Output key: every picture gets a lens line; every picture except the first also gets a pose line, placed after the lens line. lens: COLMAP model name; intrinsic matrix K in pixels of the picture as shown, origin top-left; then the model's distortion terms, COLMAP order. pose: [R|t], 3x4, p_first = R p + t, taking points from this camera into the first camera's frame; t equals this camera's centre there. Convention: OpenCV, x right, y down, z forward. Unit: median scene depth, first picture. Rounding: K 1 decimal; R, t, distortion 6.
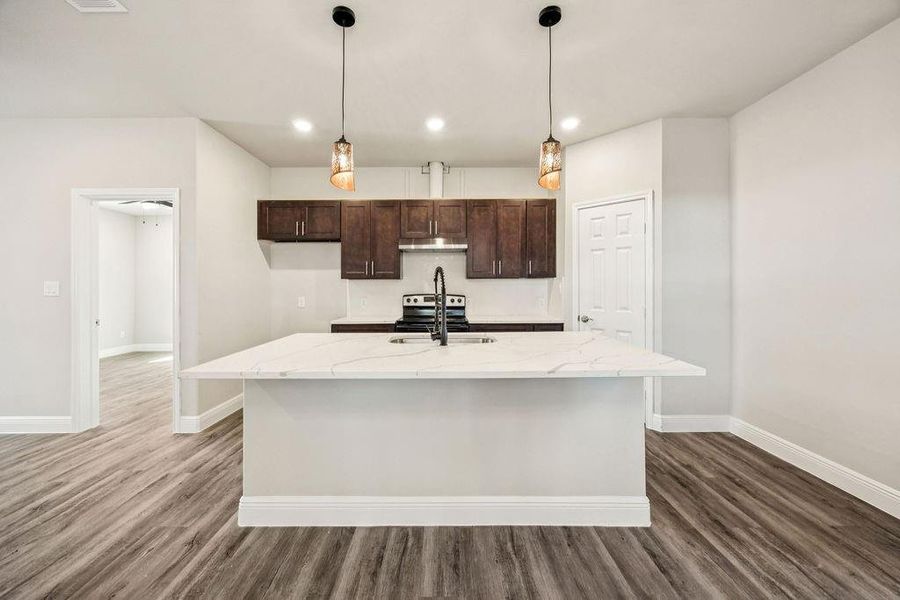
lens RADIAL K [[348.8, 0, 441.9], [0, 348.8, 288.4], [0, 0, 1]] dist [-0.005280, -0.000031]
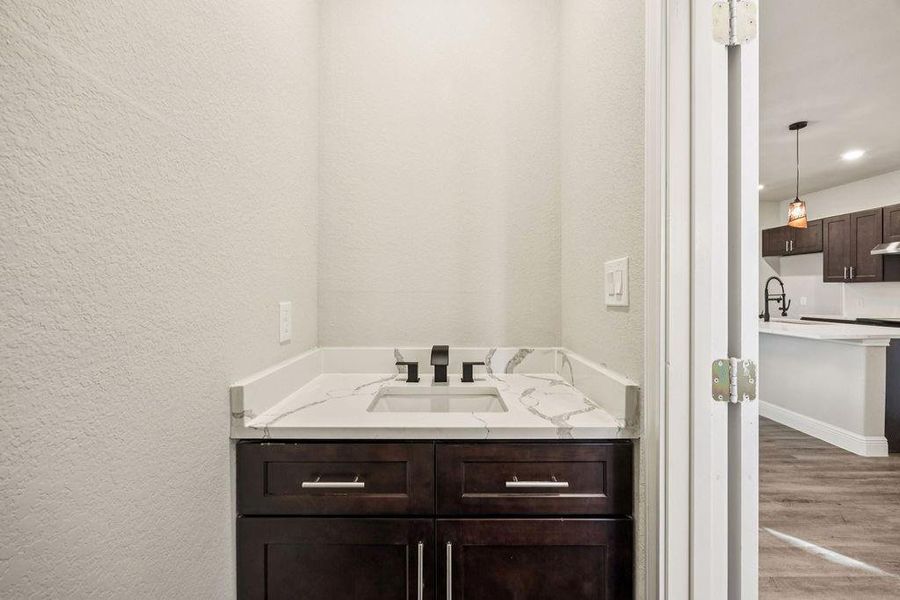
lens RADIAL K [[348.8, 0, 451.9], [0, 348.8, 294.5], [0, 0, 1]] dist [-0.005280, -0.000031]
pose [[0.012241, 0.012914, -0.999842, 0.921108], [-0.004815, 0.999906, 0.012856, 0.005314], [0.999913, 0.004657, 0.012302, -0.324154]]
